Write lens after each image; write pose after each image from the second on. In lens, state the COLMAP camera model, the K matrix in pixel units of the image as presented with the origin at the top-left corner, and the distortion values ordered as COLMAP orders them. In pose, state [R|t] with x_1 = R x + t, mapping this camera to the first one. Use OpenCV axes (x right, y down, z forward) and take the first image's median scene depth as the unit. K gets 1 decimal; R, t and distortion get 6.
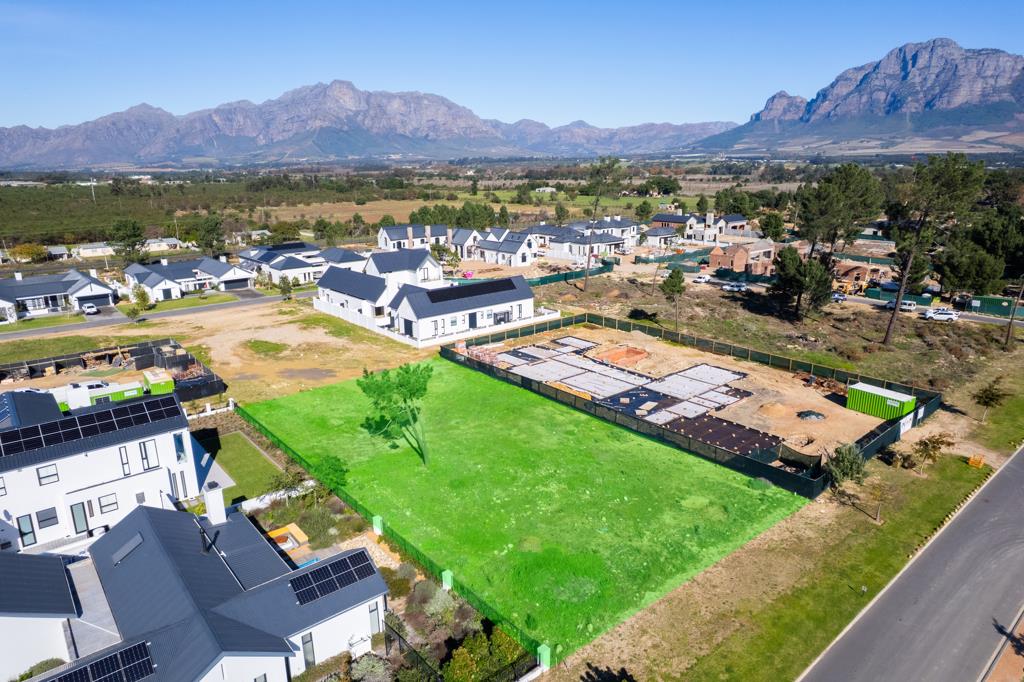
lens RADIAL K [[655.6, 0, 514.7], [0, 655.6, 327.2], [0, 0, 1]] dist [-0.066315, 0.061851]
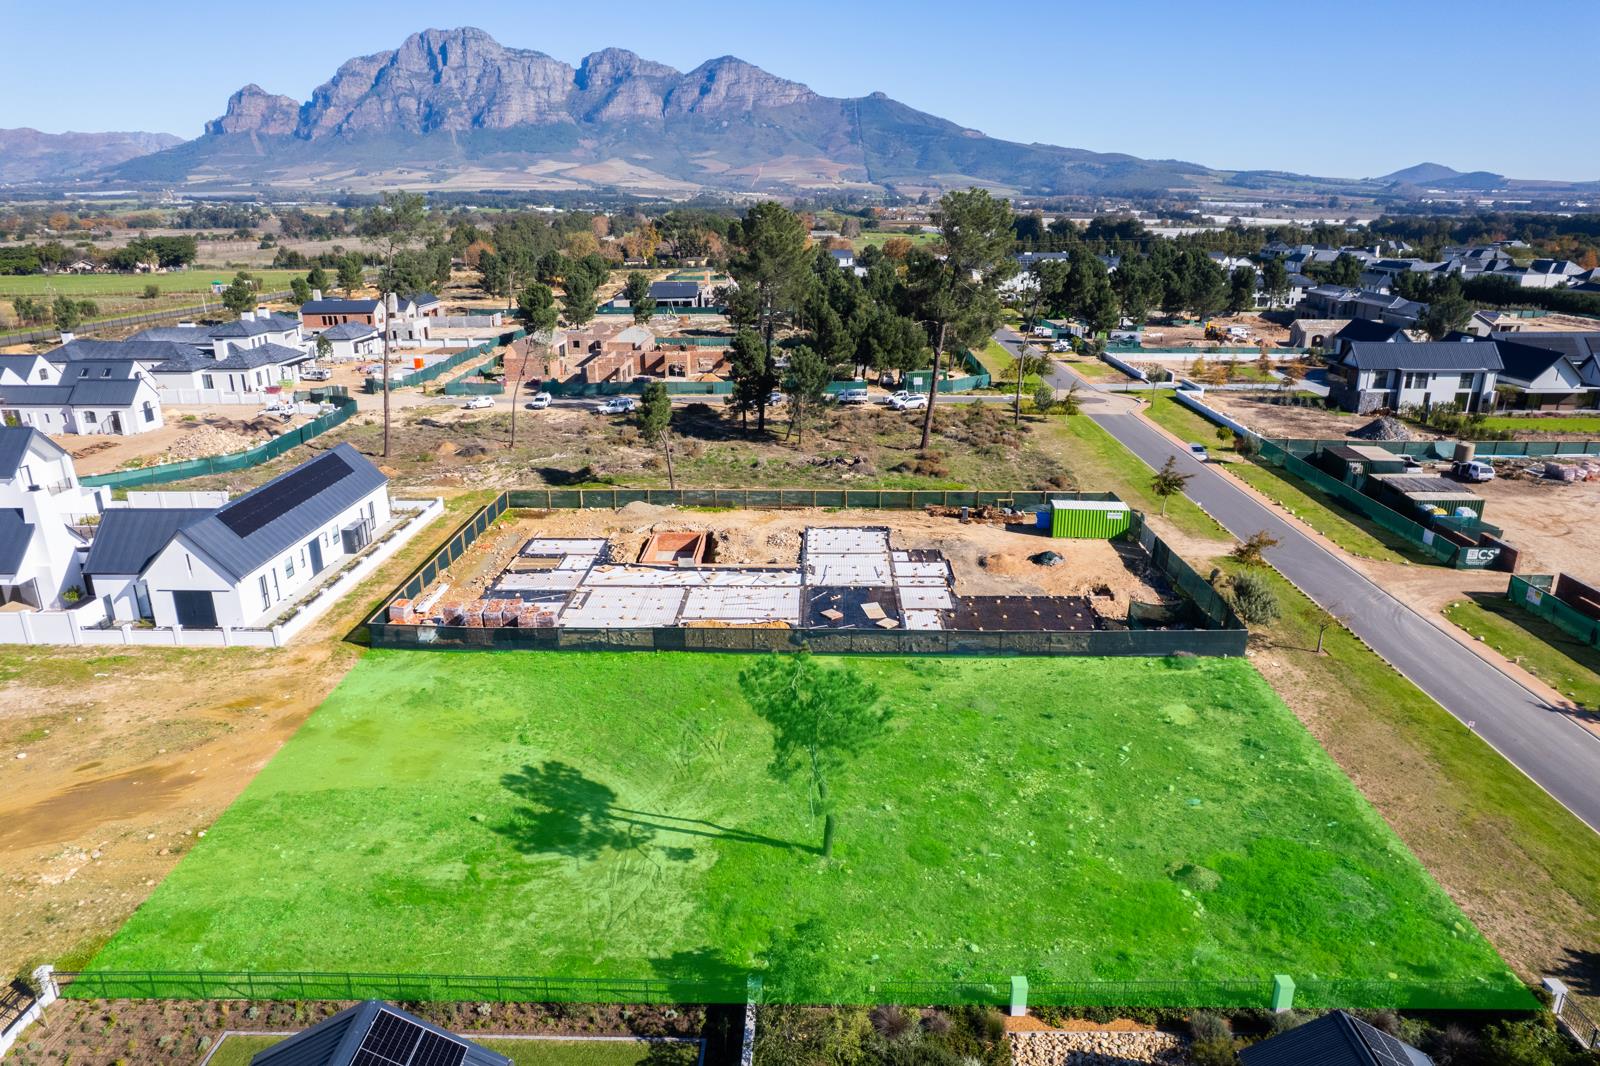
lens RADIAL K [[1024.4, 0, 804.2], [0, 1024.4, 511.4], [0, 0, 1]] dist [-0.066315, 0.061851]
pose [[0.661881, -0.213100, 0.718680, -0.384006], [0.180387, 0.975847, 0.123224, -0.074890], [-0.727581, 0.048081, 0.684335, 0.308660]]
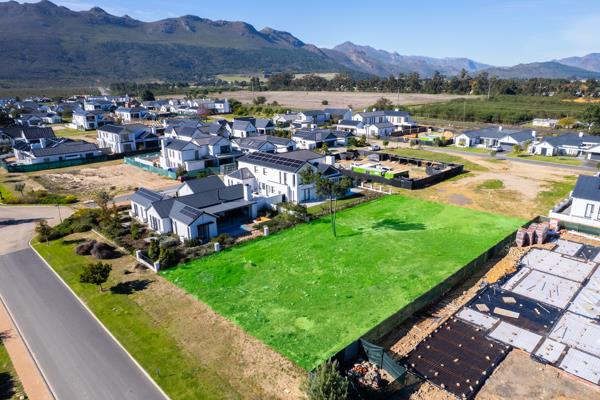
lens RADIAL K [[411.9, 0, 313.4], [0, 411.9, 211.1], [0, 0, 1]] dist [-0.070910, 0.070499]
pose [[0.086105, 0.314908, -0.945208, 0.533744], [-0.239477, 0.927458, 0.287179, -0.091005], [0.967076, 0.201628, 0.155272, 0.473545]]
